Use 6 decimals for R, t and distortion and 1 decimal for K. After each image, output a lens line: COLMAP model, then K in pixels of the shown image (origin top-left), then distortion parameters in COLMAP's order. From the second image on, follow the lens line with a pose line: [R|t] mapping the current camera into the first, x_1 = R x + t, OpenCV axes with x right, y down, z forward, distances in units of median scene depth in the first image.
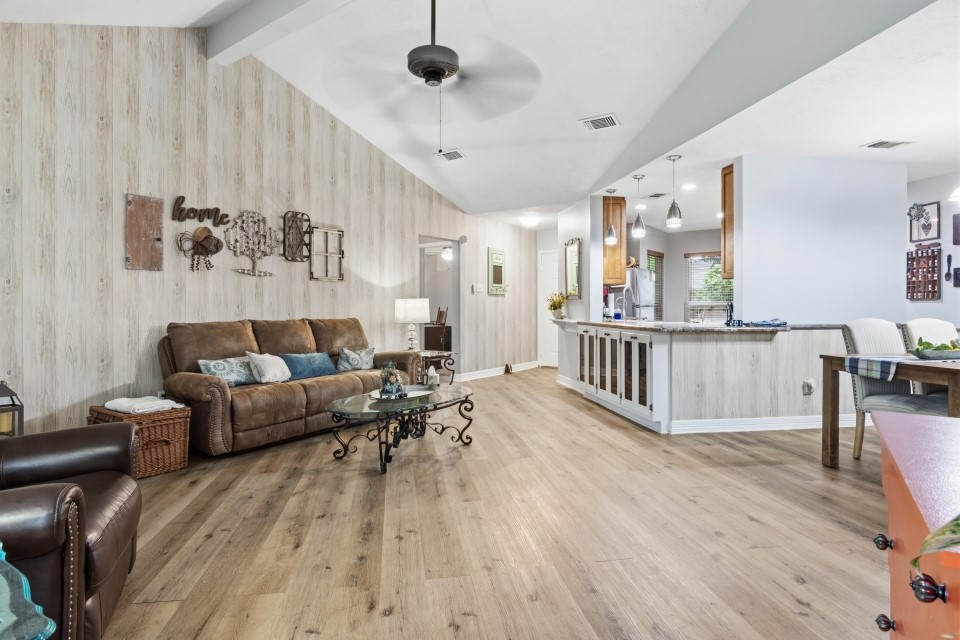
lens RADIAL K [[527.4, 0, 477.6], [0, 527.4, 306.1], [0, 0, 1]] dist [-0.004039, 0.000345]
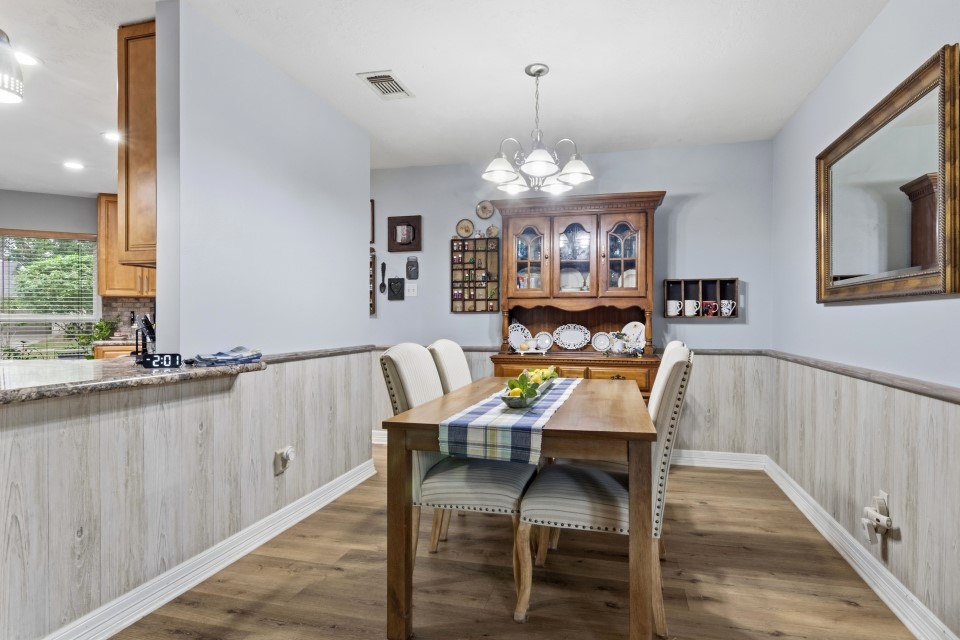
lens RADIAL K [[536.7, 0, 480.9], [0, 536.7, 325.6], [0, 0, 1]] dist [-0.002016, -0.000288]
pose [[0.417528, -0.008666, 0.908623, 0.182227], [0.000303, 0.999956, 0.009398, -0.002425], [-0.908664, -0.003649, 0.417512, 0.559706]]
